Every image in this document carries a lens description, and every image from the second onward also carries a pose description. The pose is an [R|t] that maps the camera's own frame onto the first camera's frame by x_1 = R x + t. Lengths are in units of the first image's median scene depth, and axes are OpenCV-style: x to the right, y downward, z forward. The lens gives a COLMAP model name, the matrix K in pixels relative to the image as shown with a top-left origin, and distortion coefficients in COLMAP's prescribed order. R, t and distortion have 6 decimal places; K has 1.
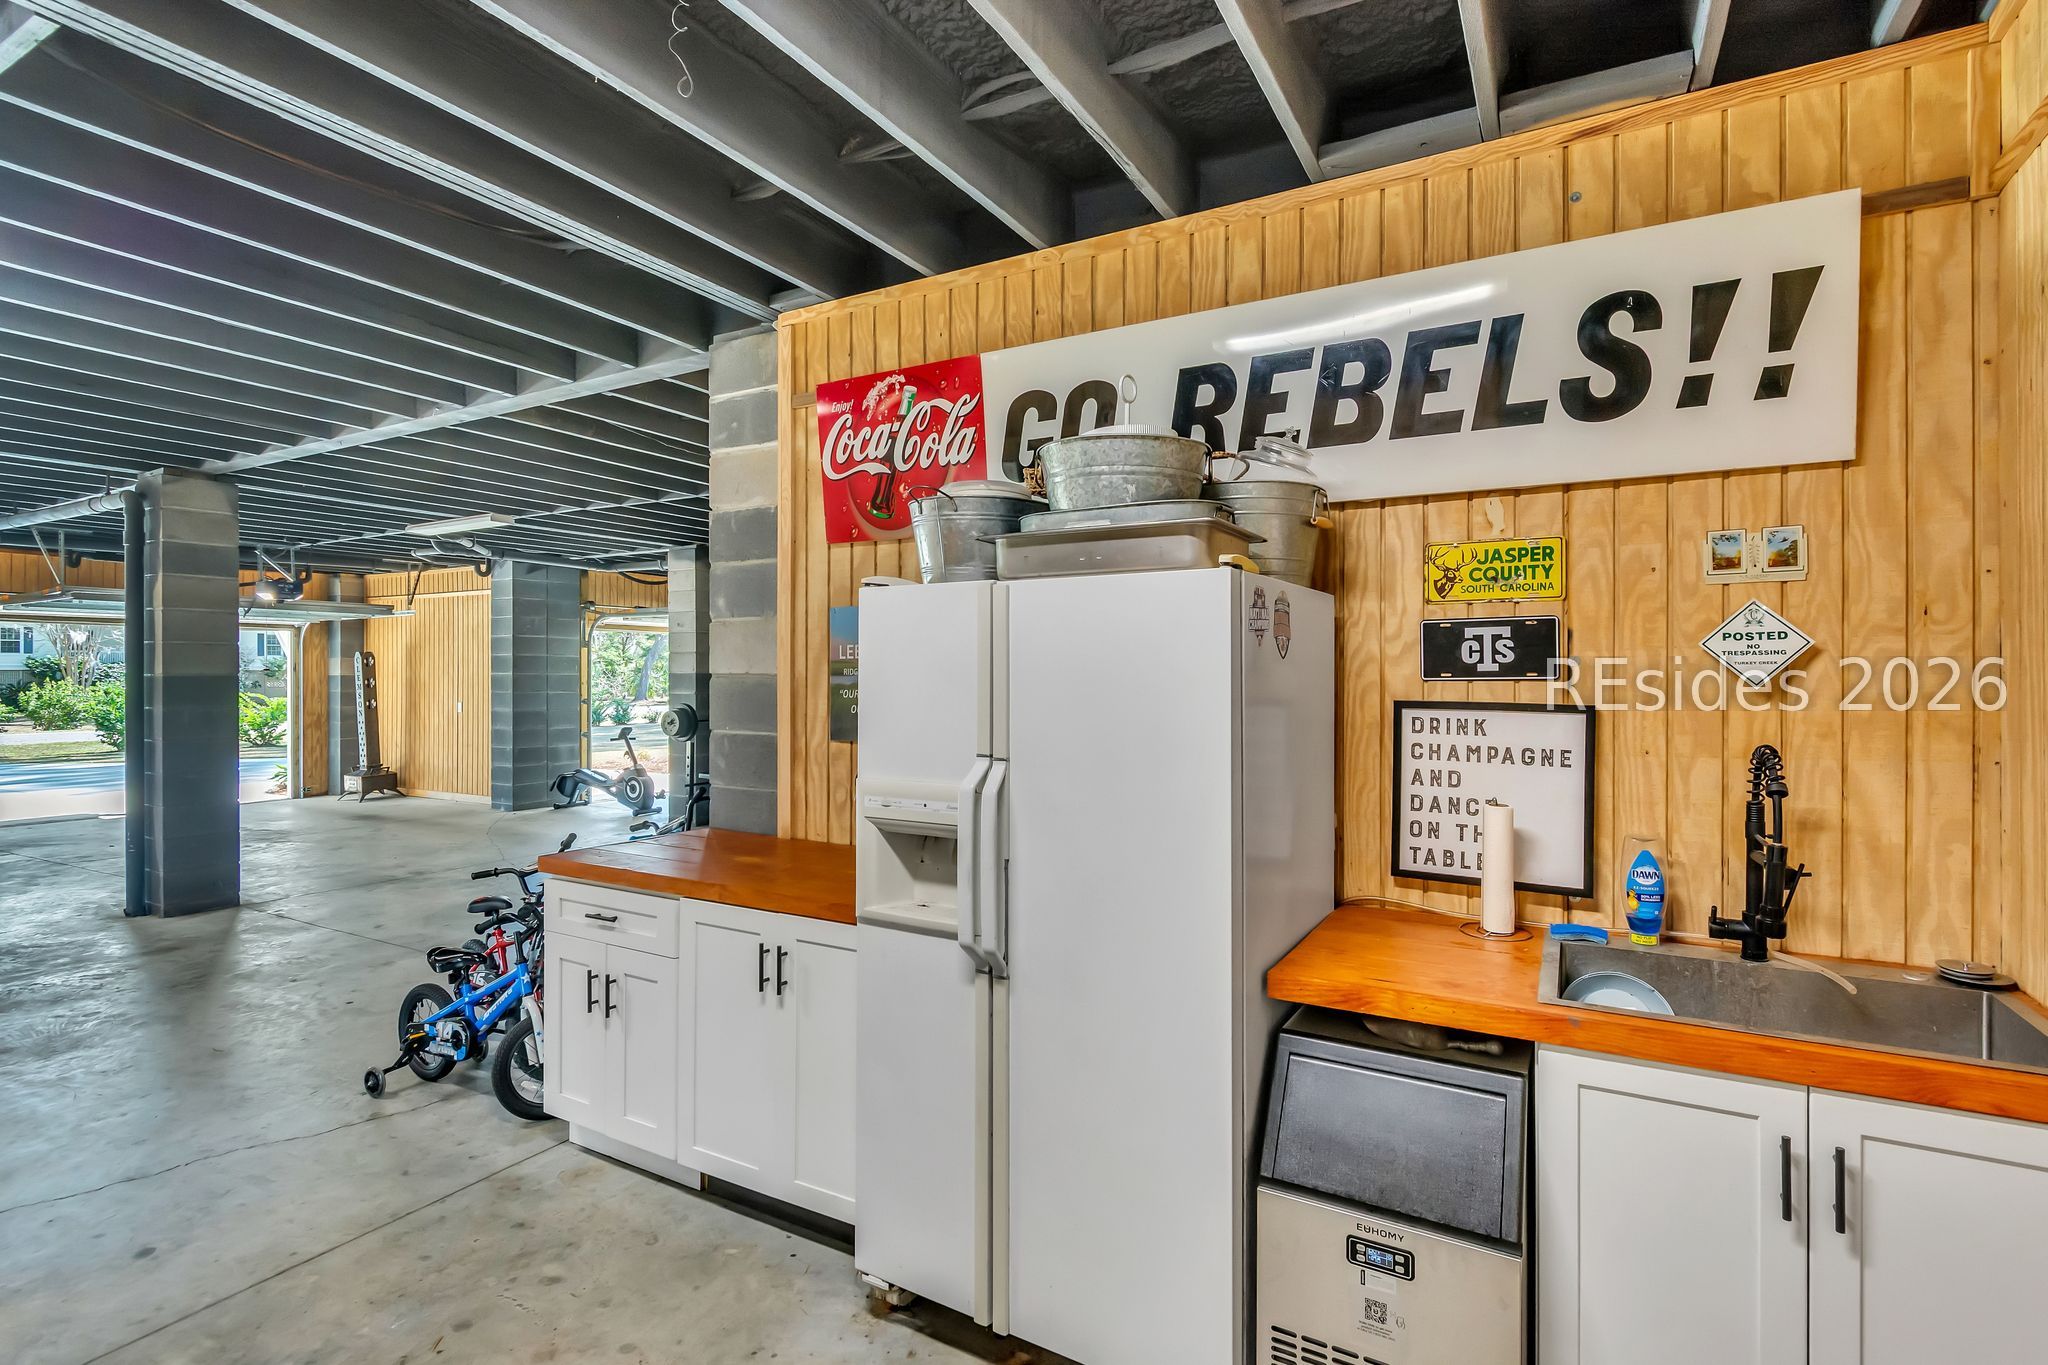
lens RADIAL K [[965.7, 0, 1024.0], [0, 965.7, 682.5], [0, 0, 1]] dist [-0.001347, -0.000545]
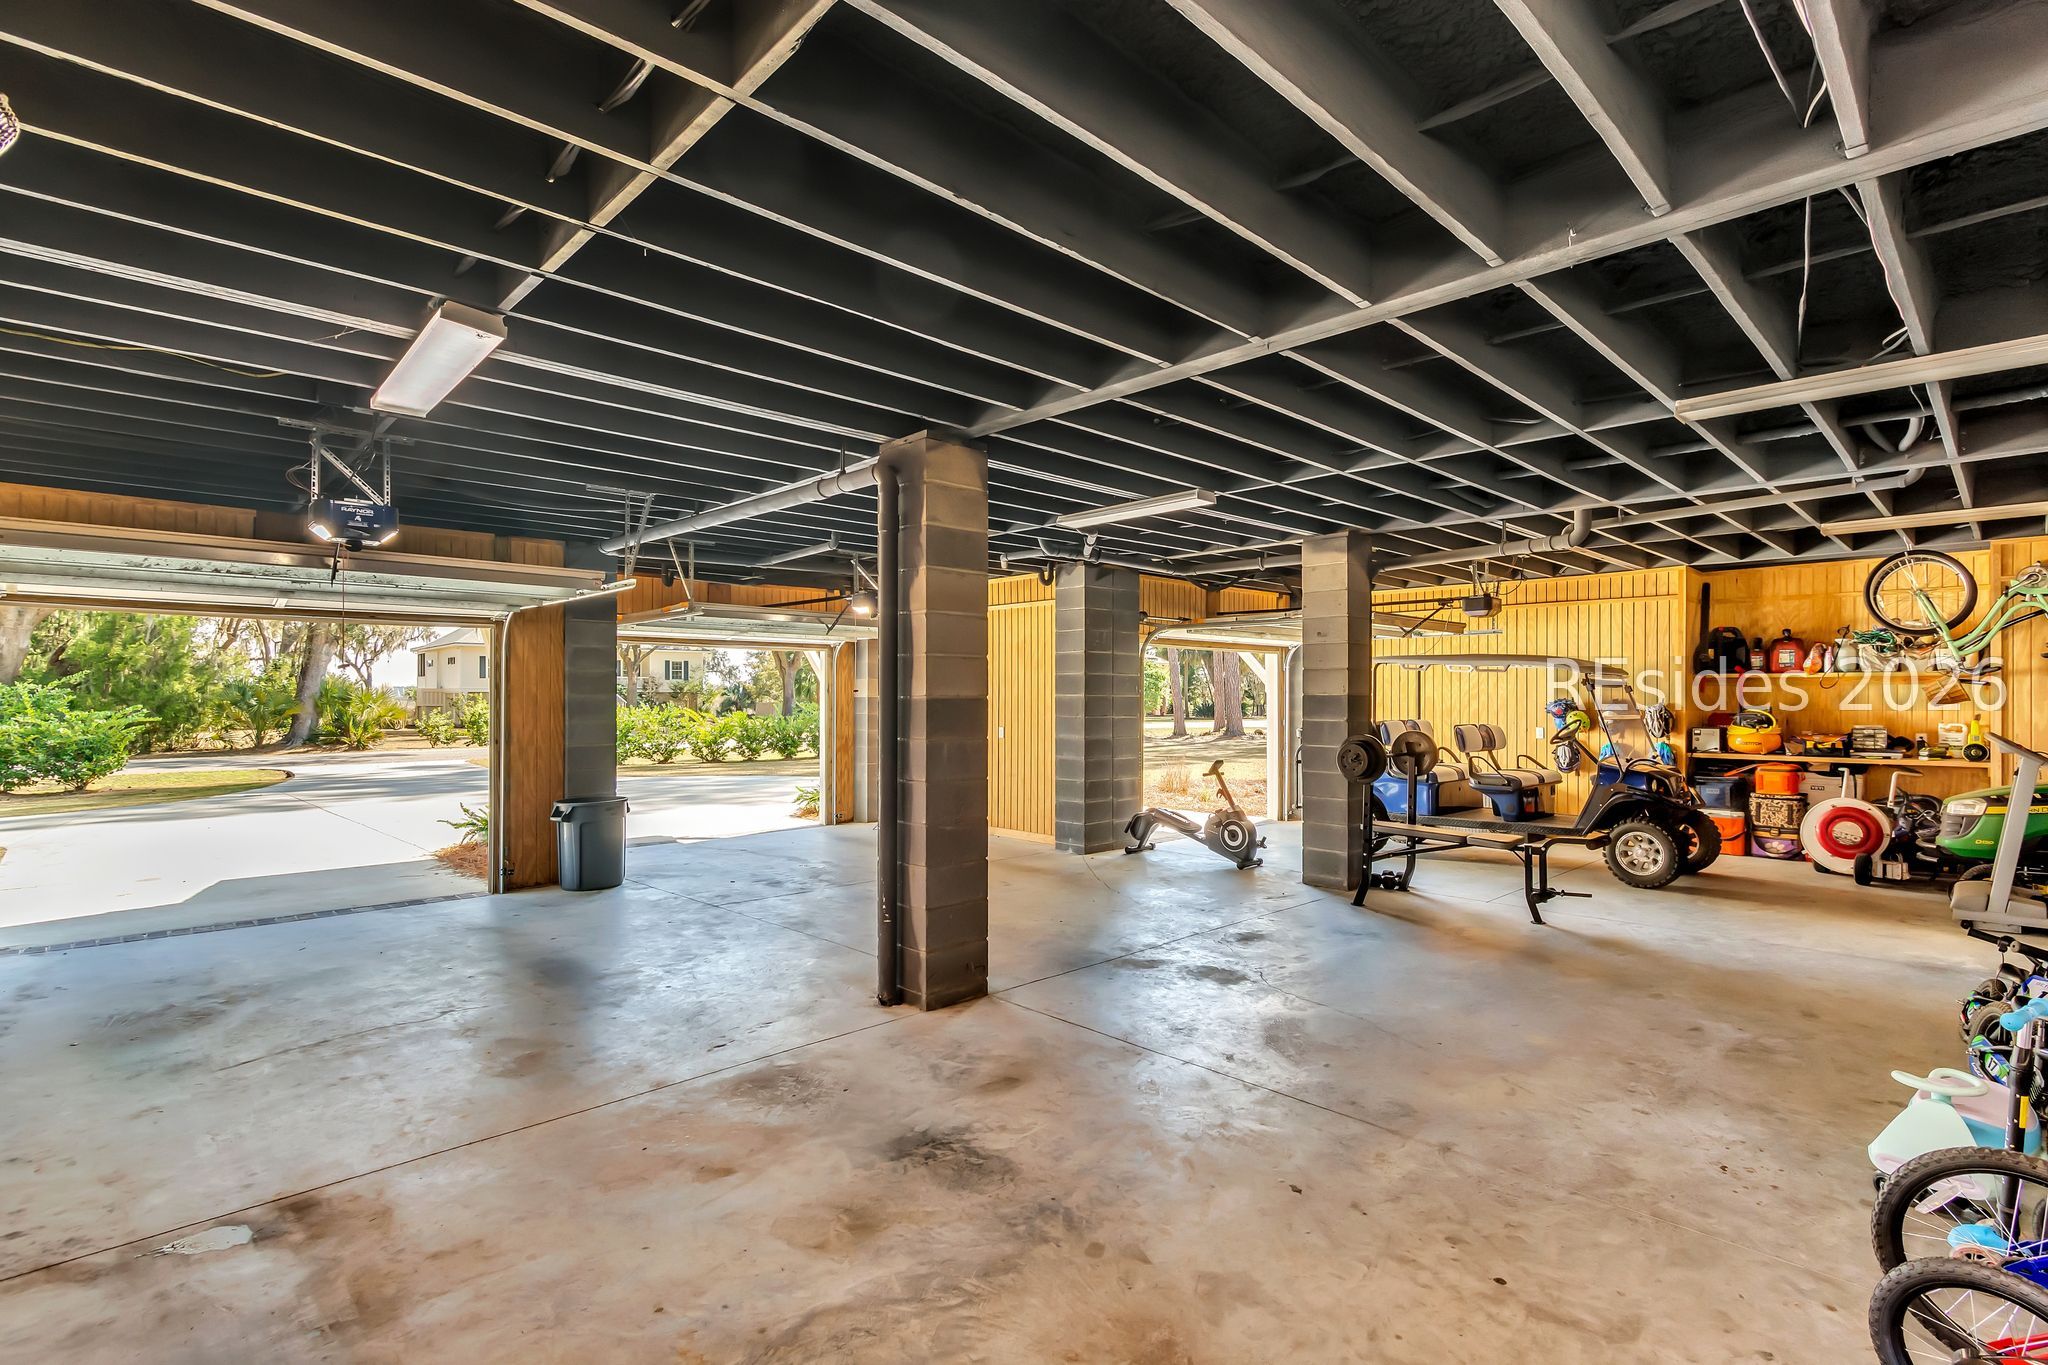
lens RADIAL K [[958.0, 0, 1020.0], [0, 958.0, 699.8], [0, 0, 1]] dist [0.001858, -0.000036]
pose [[0.957914, 0.001879, -0.287050, -0.337530], [-0.003291, 0.999985, -0.004435, -0.001209], [0.287037, 0.005193, 0.957905, 0.160699]]
